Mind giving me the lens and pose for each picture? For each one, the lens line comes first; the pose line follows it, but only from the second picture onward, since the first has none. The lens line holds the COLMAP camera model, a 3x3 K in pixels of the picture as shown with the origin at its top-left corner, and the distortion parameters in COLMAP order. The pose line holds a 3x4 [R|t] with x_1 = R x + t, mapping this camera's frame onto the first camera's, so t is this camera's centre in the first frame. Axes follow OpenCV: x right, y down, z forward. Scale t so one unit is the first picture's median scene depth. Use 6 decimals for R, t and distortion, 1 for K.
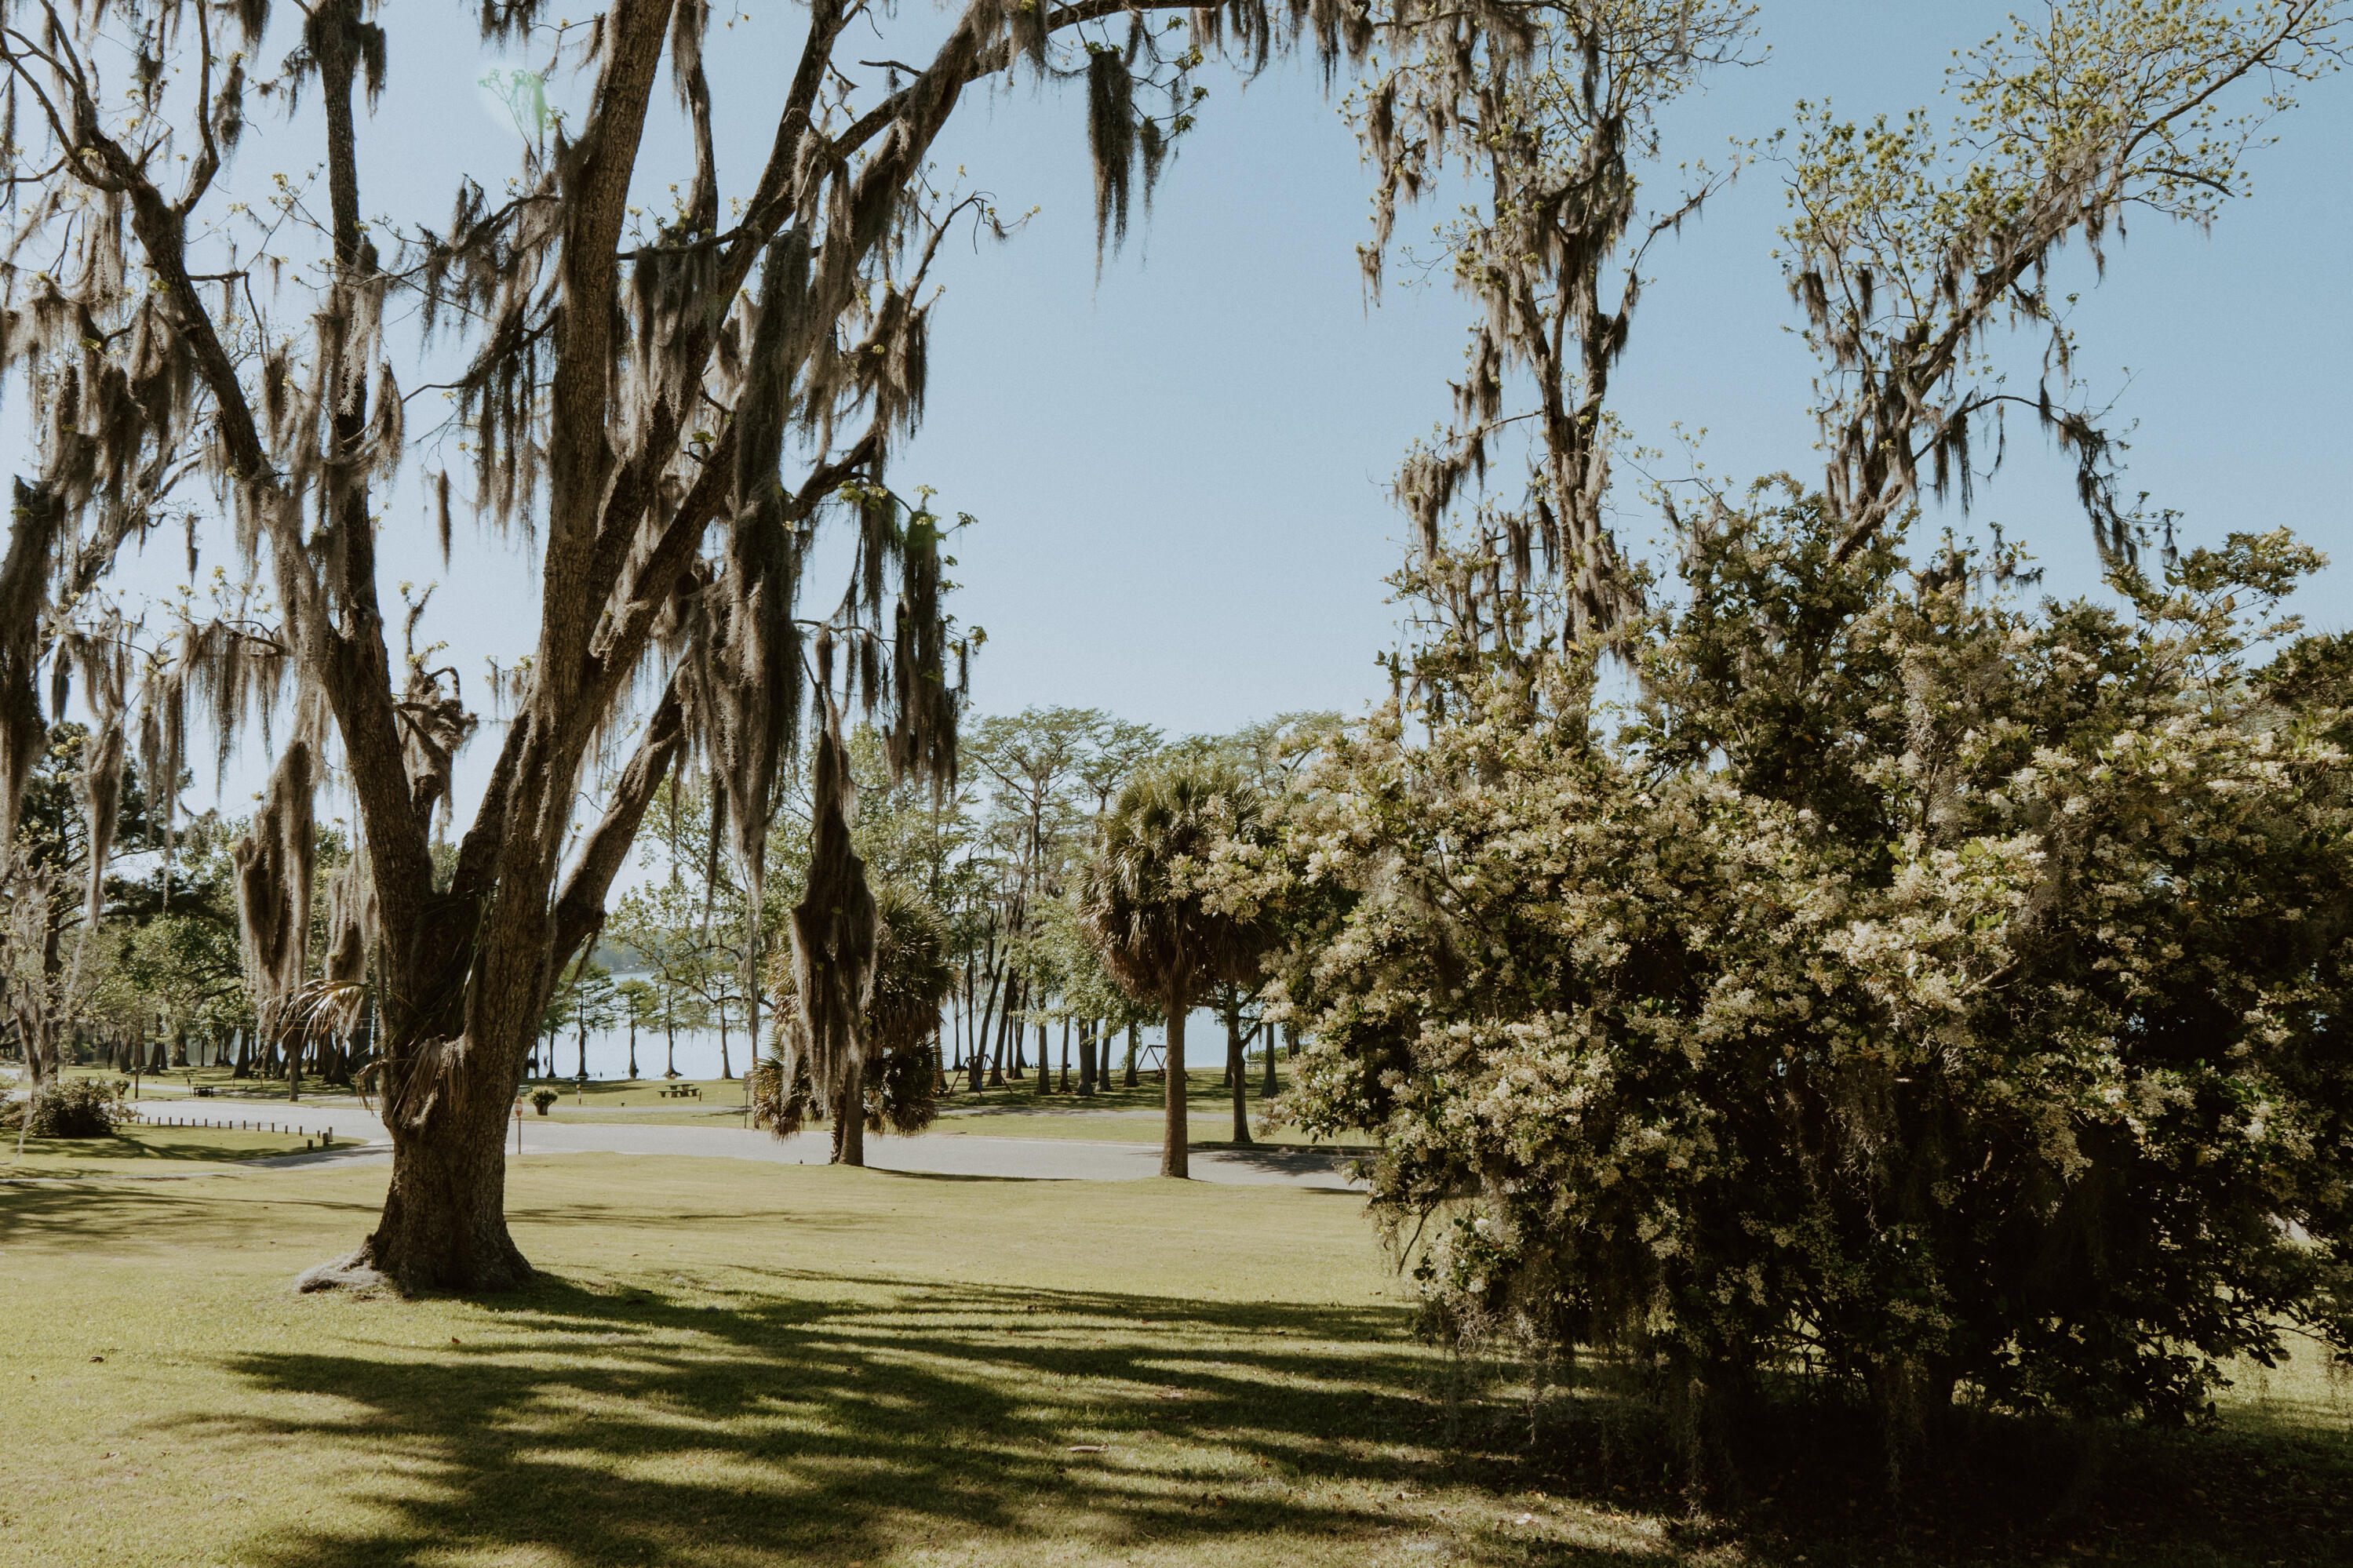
lens RADIAL K [[1663.3, 0, 1176.5], [0, 1663.3, 784.0], [0, 0, 1]] dist [-0.005015, 0.003162]
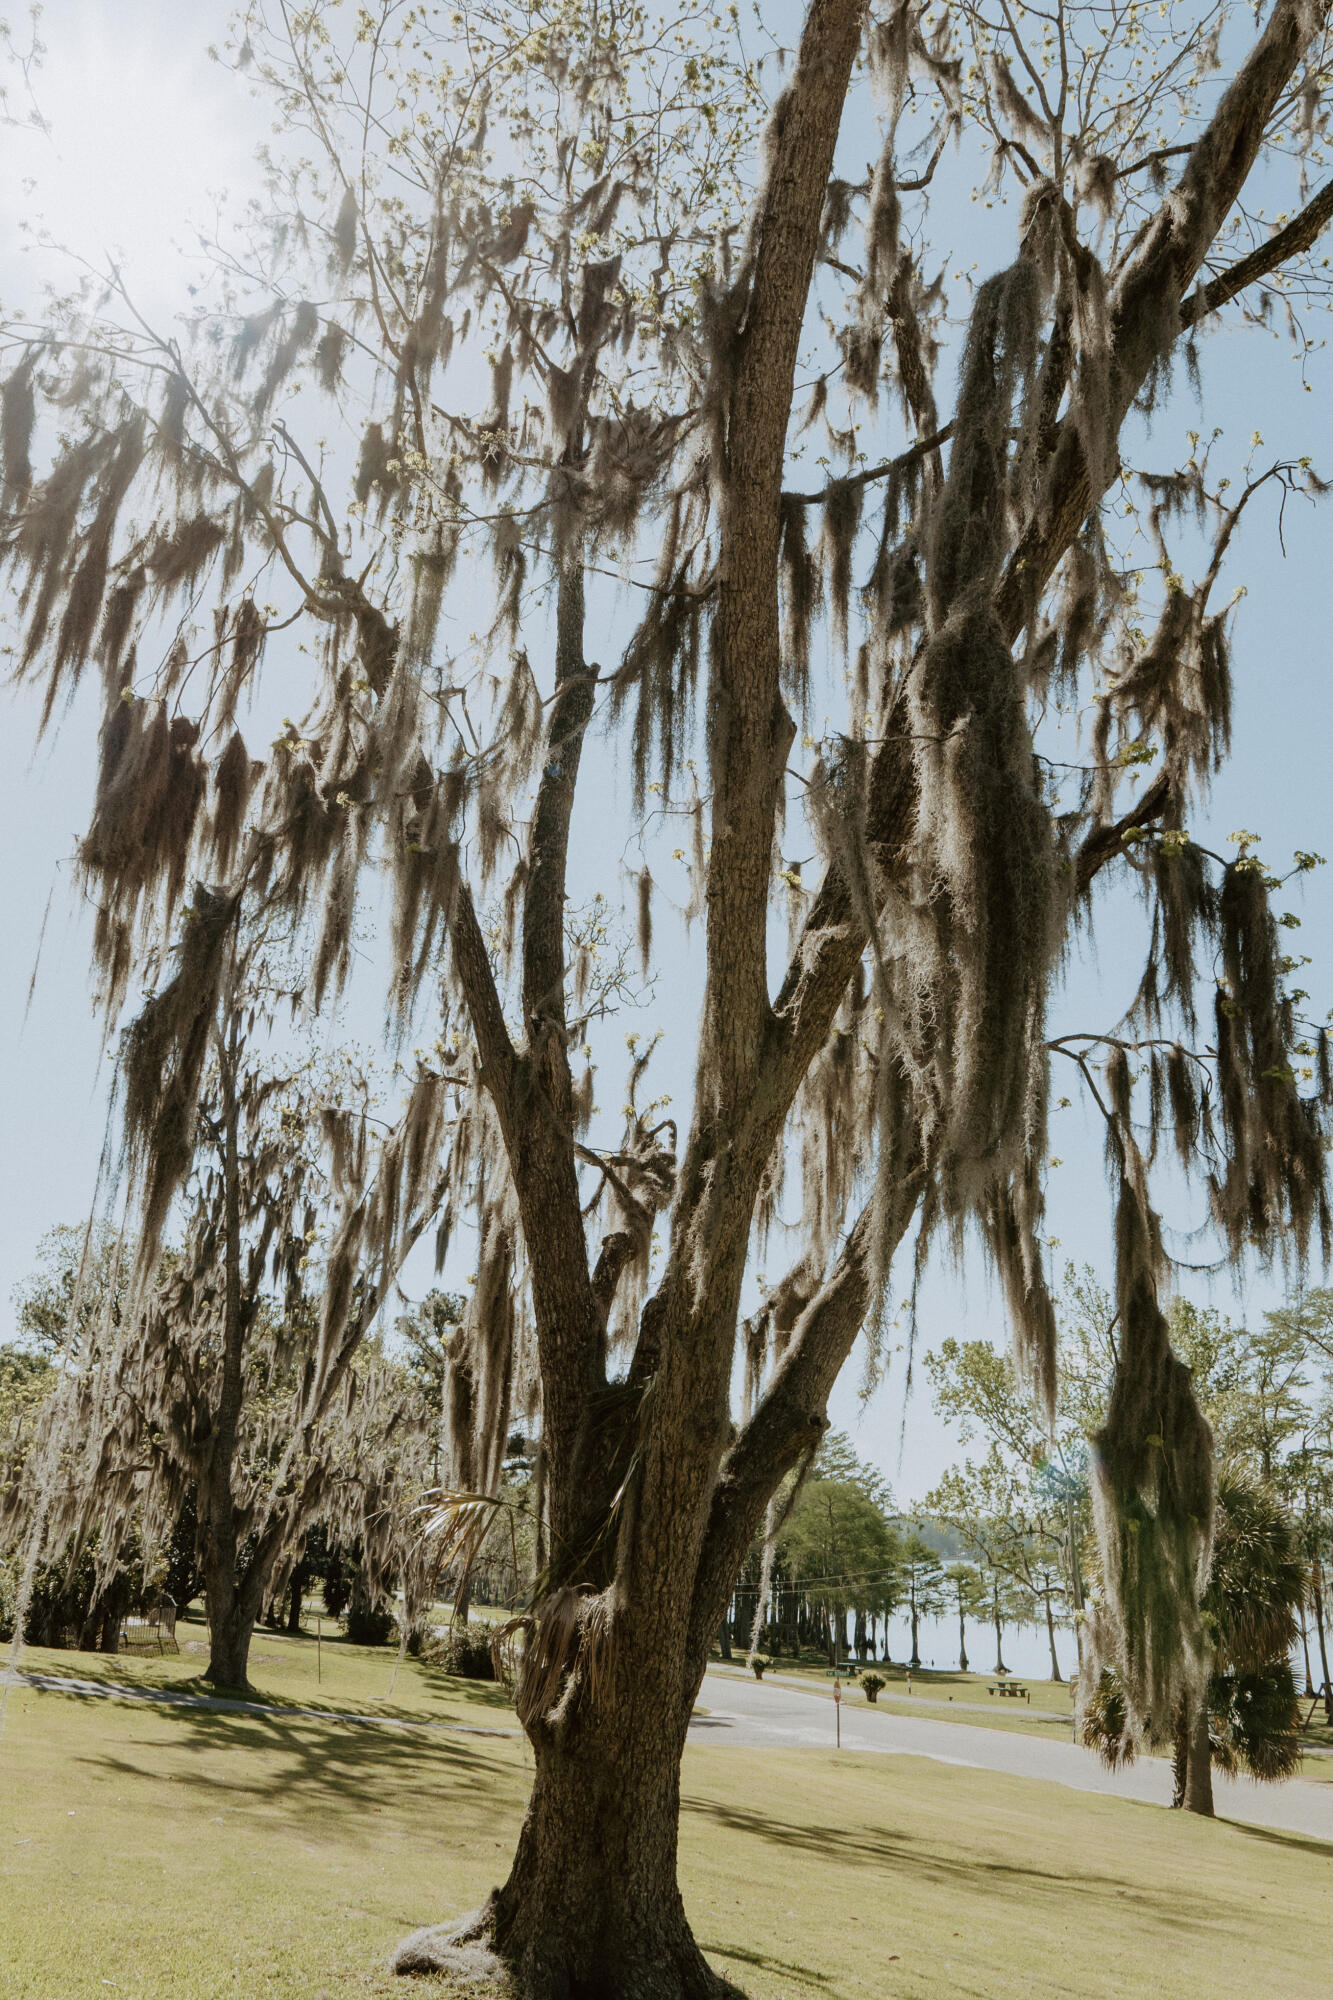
lens RADIAL K [[1413.9, 0, 725.5], [0, 1413.9, 987.2], [0, 0, 1]] dist [-0.005015, 0.003162]
pose [[0.884698, -0.114977, -0.451763, -0.078098], [-0.015046, 0.961558, -0.274188, 0.059086], [0.465922, 0.249371, 0.848959, 0.377927]]
